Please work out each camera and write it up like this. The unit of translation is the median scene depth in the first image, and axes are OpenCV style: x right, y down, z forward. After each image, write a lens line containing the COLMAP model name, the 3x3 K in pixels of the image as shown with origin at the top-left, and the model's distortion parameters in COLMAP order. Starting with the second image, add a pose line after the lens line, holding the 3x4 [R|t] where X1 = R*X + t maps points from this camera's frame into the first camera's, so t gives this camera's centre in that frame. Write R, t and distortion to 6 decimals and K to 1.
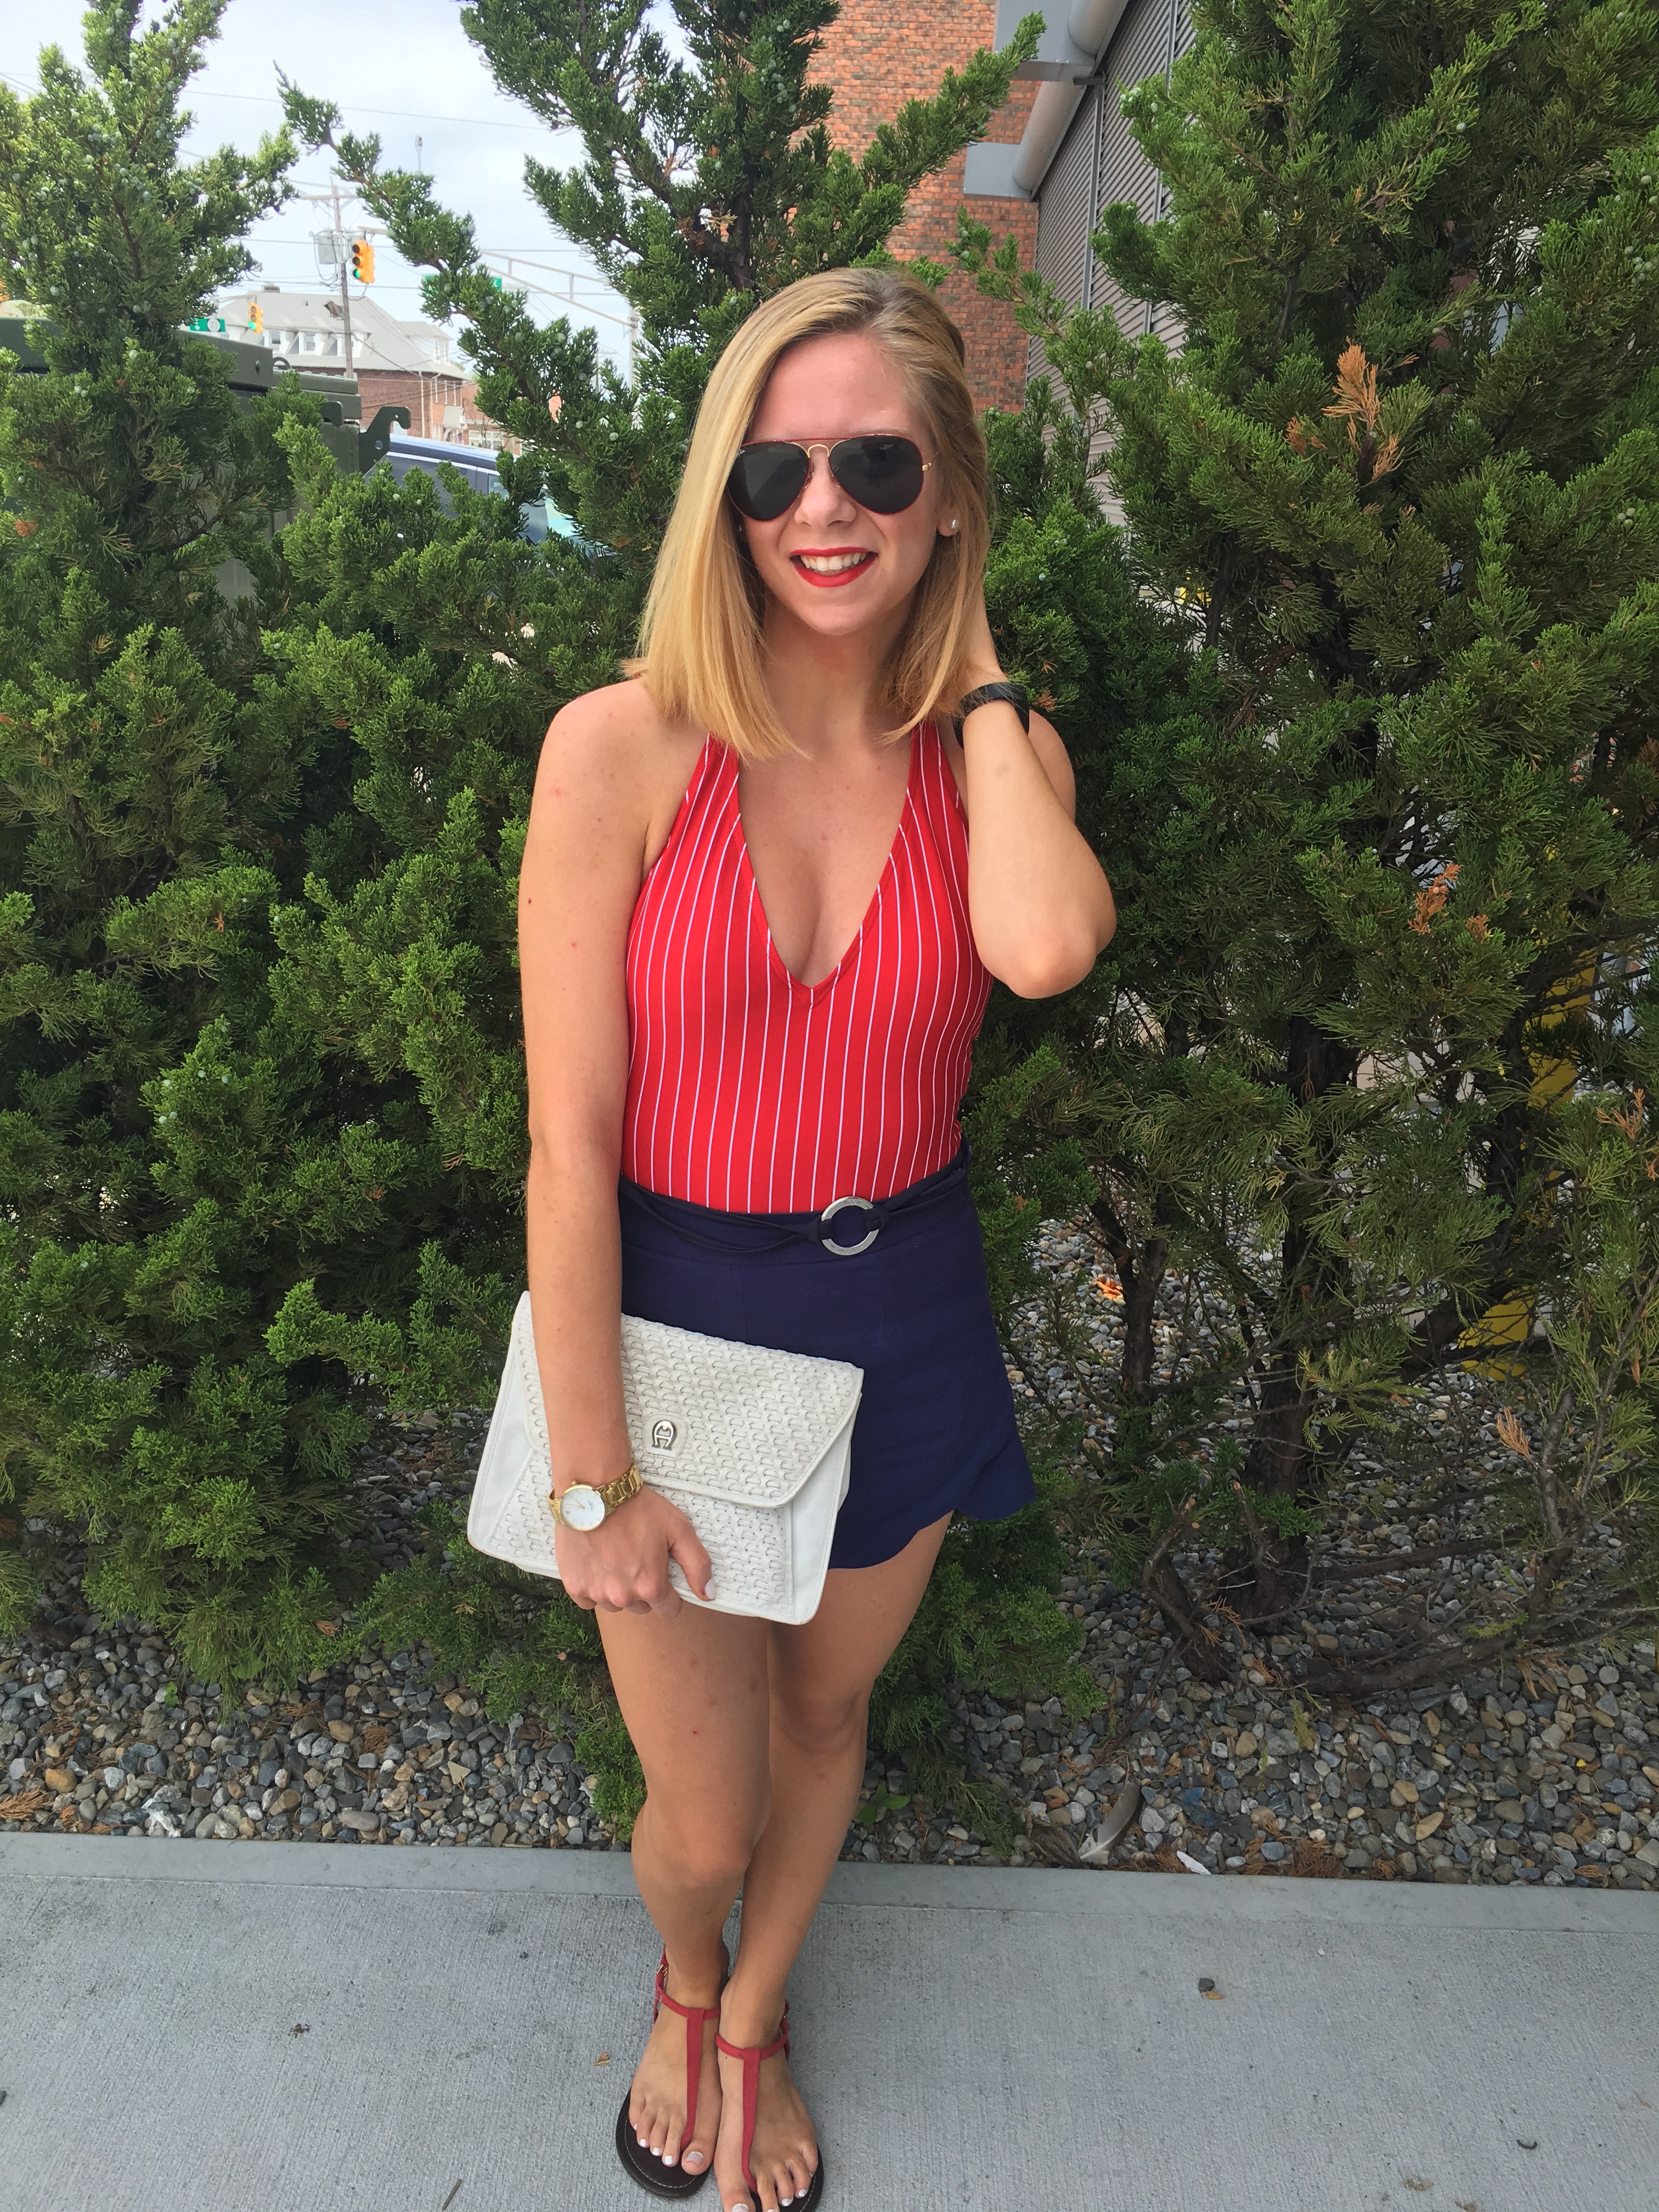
lens RADIAL K [[1895.1, 0, 819.3], [0, 1895.1, 1052.4], [0, 0, 1]] dist [0.121627, -0.187298]
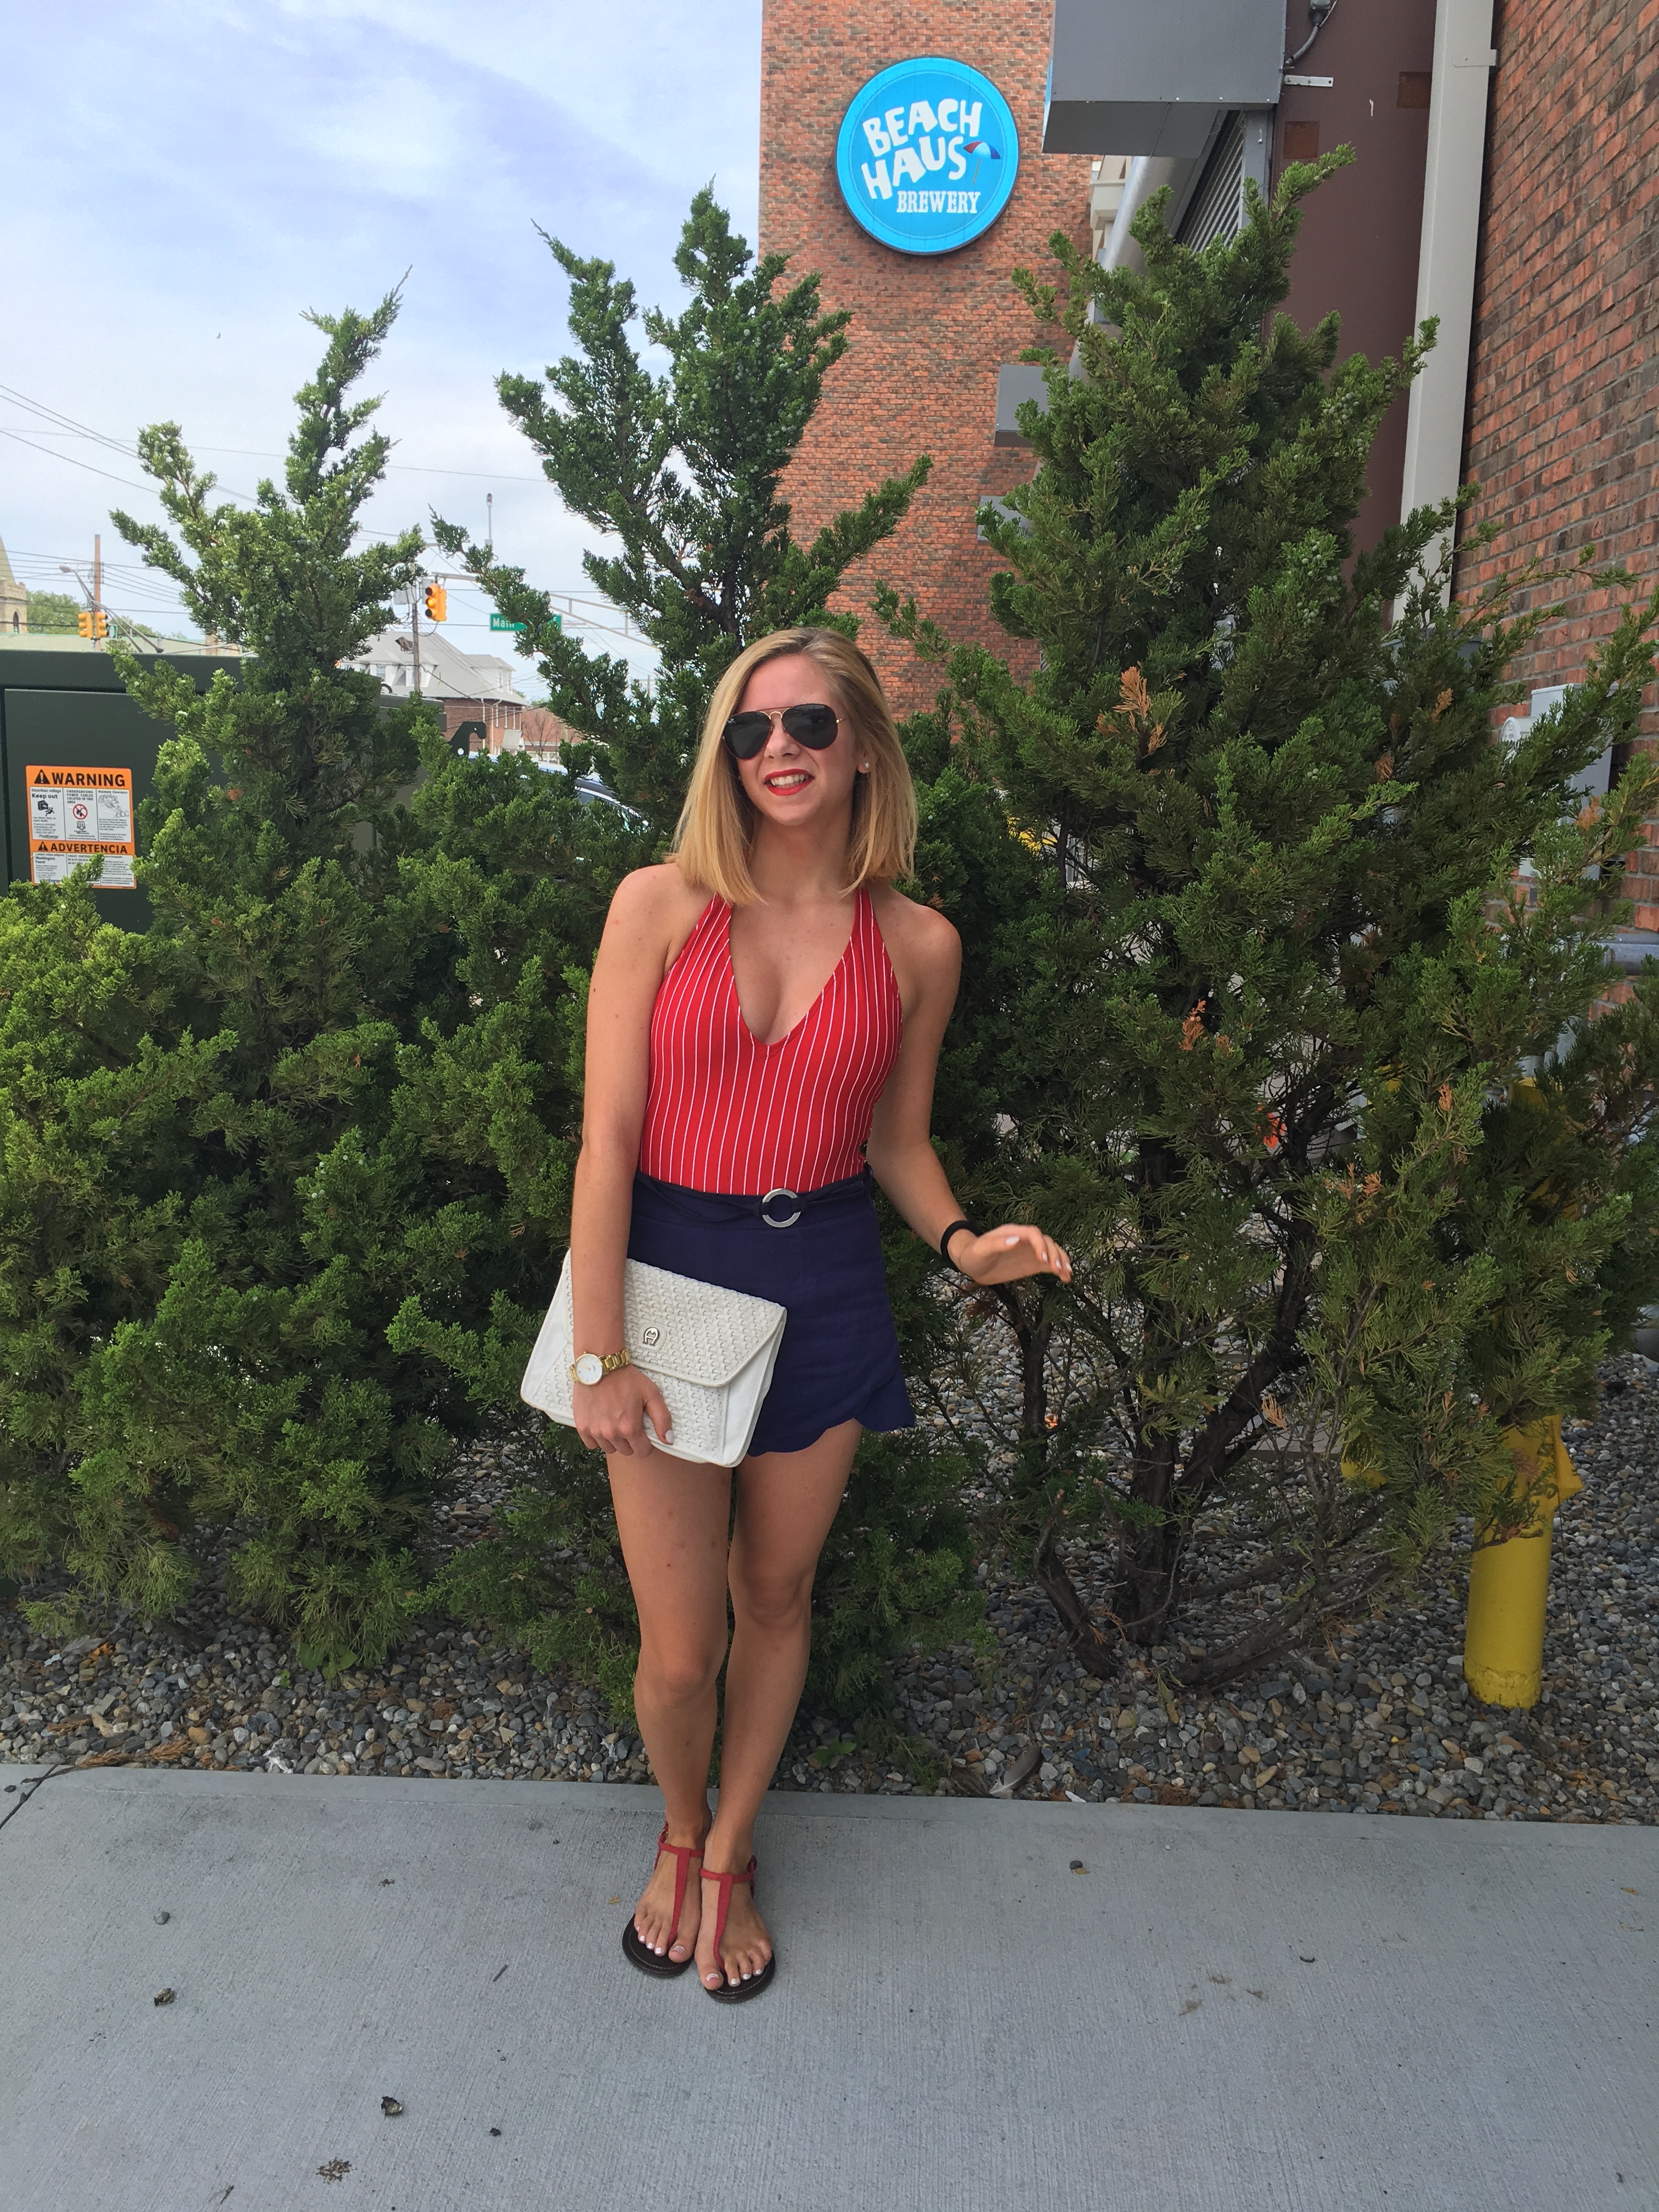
lens RADIAL K [[1895.1, 0, 819.3], [0, 1895.1, 1052.4], [0, 0, 1]] dist [0.121627, -0.187298]
pose [[0.999751, -0.004299, -0.021911, 0.058859], [0.000851, 0.987917, -0.154982, 0.144708], [0.022312, 0.154925, 0.987674, -0.385800]]
